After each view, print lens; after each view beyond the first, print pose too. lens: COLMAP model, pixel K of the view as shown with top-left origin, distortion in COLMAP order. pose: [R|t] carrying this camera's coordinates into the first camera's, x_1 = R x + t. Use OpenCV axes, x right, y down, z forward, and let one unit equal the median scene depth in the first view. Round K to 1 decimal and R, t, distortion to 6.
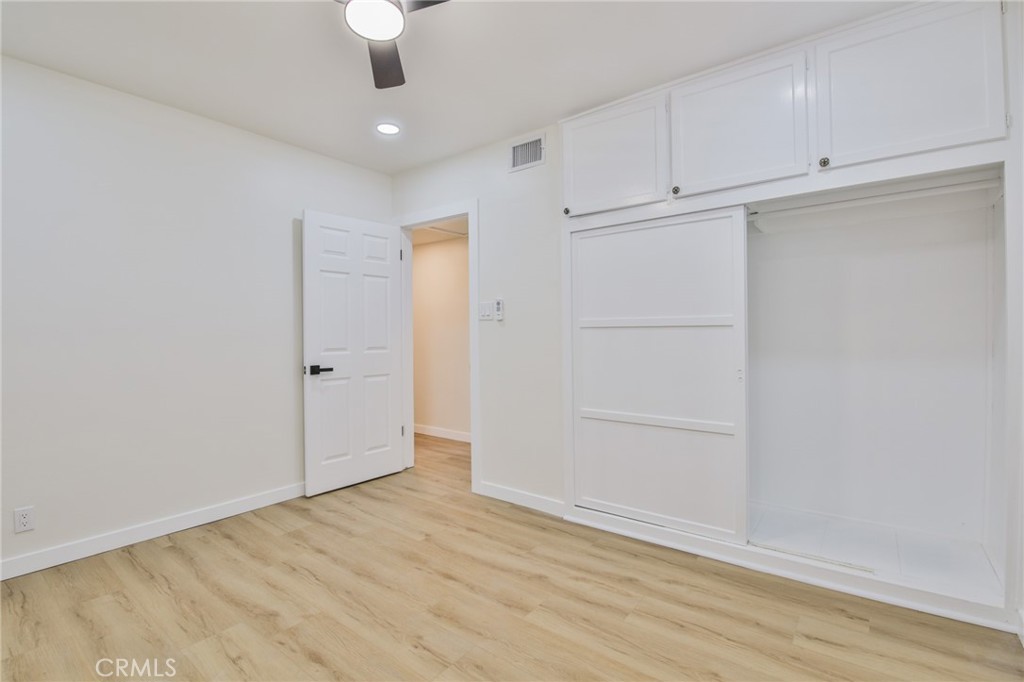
lens RADIAL K [[466.7, 0, 512.3], [0, 466.7, 334.8], [0, 0, 1]] dist [-0.001564, -0.011469]
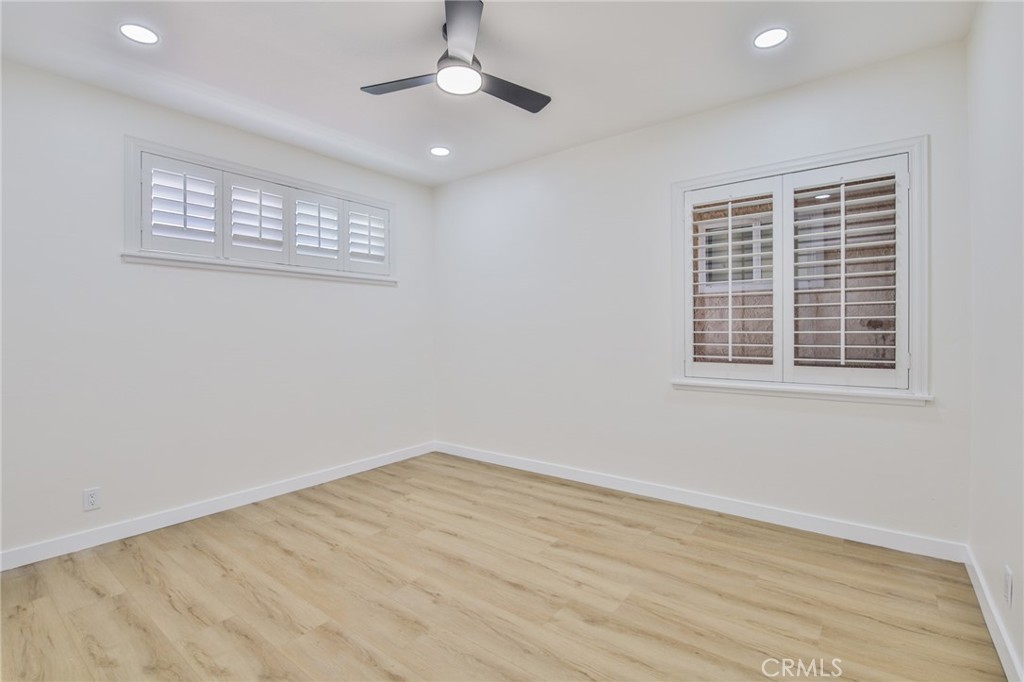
lens RADIAL K [[466.7, 0, 512.3], [0, 466.7, 334.8], [0, 0, 1]] dist [-0.001564, -0.011469]
pose [[-0.999853, 0.017003, -0.002338, -0.366710], [0.016970, 0.999764, 0.013562, -0.001590], [0.002568, 0.013520, -0.999905, 1.971856]]
